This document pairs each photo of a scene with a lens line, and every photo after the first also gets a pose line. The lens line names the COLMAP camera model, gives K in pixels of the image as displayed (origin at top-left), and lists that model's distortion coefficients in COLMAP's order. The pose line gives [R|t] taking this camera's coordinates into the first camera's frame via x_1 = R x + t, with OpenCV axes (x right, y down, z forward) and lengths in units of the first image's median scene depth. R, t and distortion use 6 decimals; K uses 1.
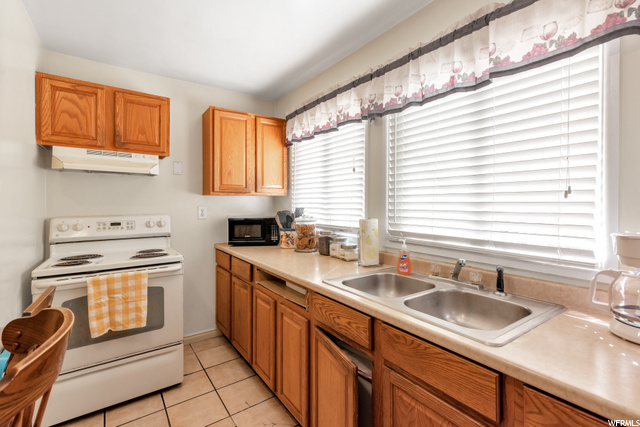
lens RADIAL K [[294.5, 0, 318.3], [0, 294.5, 204.6], [0, 0, 1]] dist [0.000600, 0.000027]
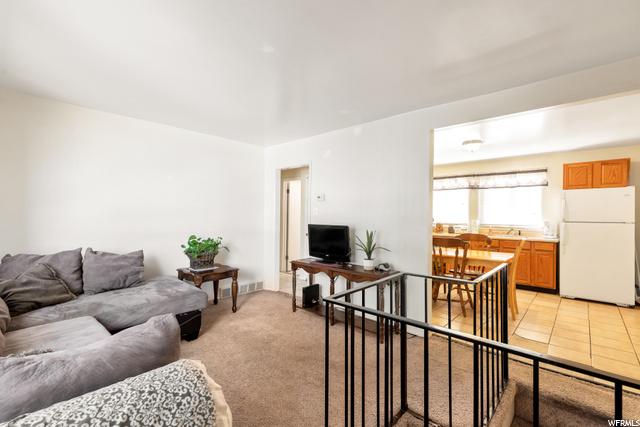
lens RADIAL K [[296.1, 0, 321.4], [0, 296.1, 215.5], [0, 0, 1]] dist [0.018930, -0.000098]
pose [[0.973078, 0.000817, 0.230475, -2.193865], [-0.001866, 0.999989, 0.004335, -0.013971], [-0.230468, -0.004648, 0.973069, -1.775644]]
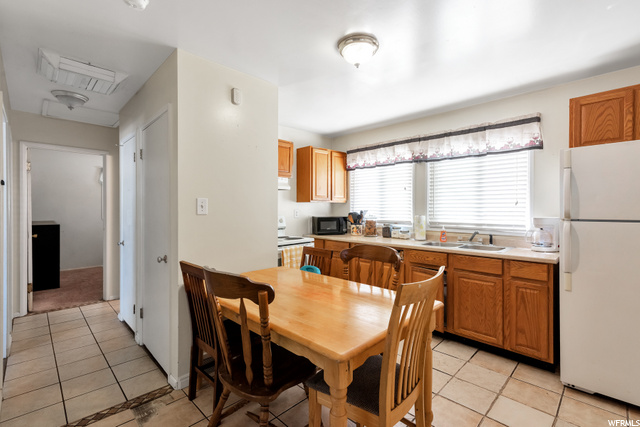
lens RADIAL K [[295.8, 0, 322.2], [0, 295.8, 209.2], [0, 0, 1]] dist [0.002529, 0.000680]
pose [[0.985091, -0.000808, 0.172035, -0.759925], [0.000835, 1.000000, -0.000087, 0.006296], [-0.172035, 0.000229, 0.985091, -0.751003]]
